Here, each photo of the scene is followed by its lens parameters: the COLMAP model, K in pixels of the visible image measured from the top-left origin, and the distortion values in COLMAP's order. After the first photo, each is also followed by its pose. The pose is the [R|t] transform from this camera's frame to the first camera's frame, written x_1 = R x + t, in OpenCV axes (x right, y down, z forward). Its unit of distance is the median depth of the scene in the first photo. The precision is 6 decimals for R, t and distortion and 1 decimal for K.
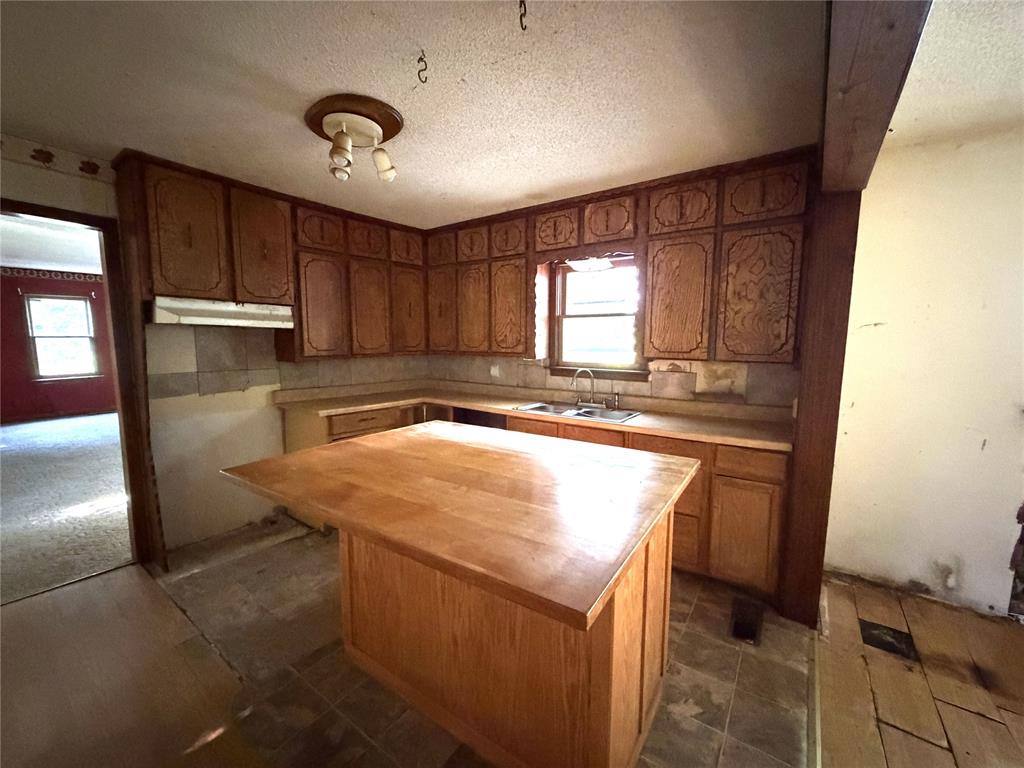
lens RADIAL K [[408.5, 0, 511.8], [0, 408.5, 383.2], [0, 0, 1]] dist [-0.001749, 0.000064]
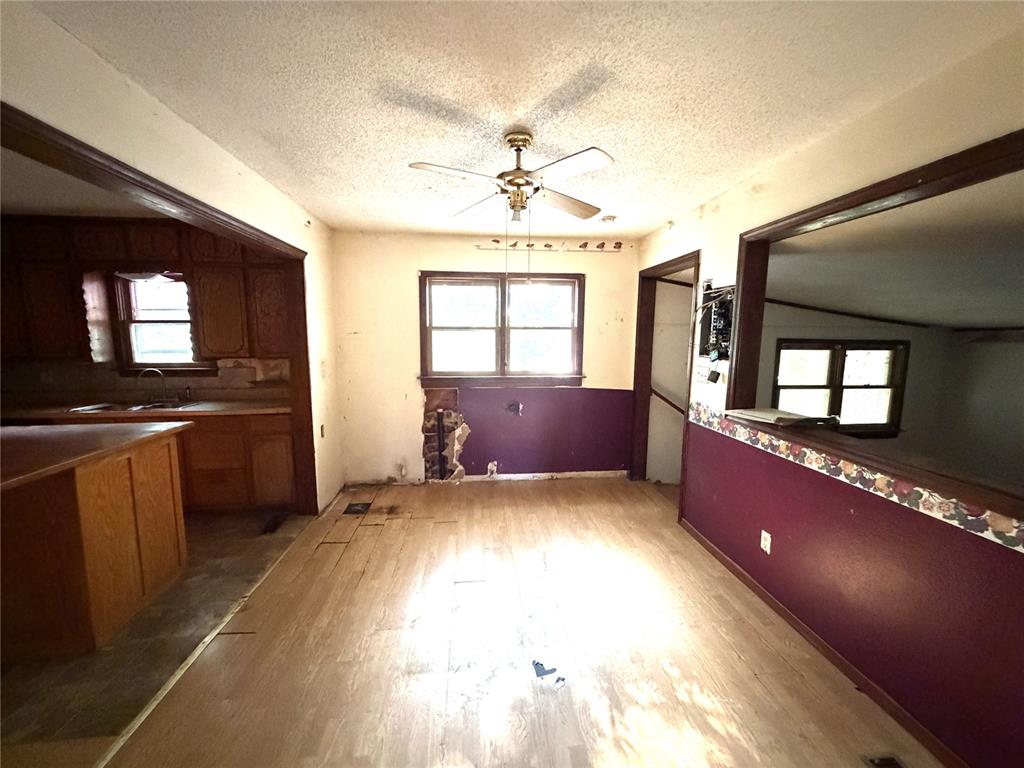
lens RADIAL K [[408.5, 0, 510.3], [0, 408.5, 384.1], [0, 0, 1]] dist [-0.001749, 0.000064]
pose [[0.753893, -0.082743, 0.651766, 0.216725], [0.073945, 0.996421, 0.040966, 0.039688], [-0.652823, 0.017310, 0.757313, -0.596778]]
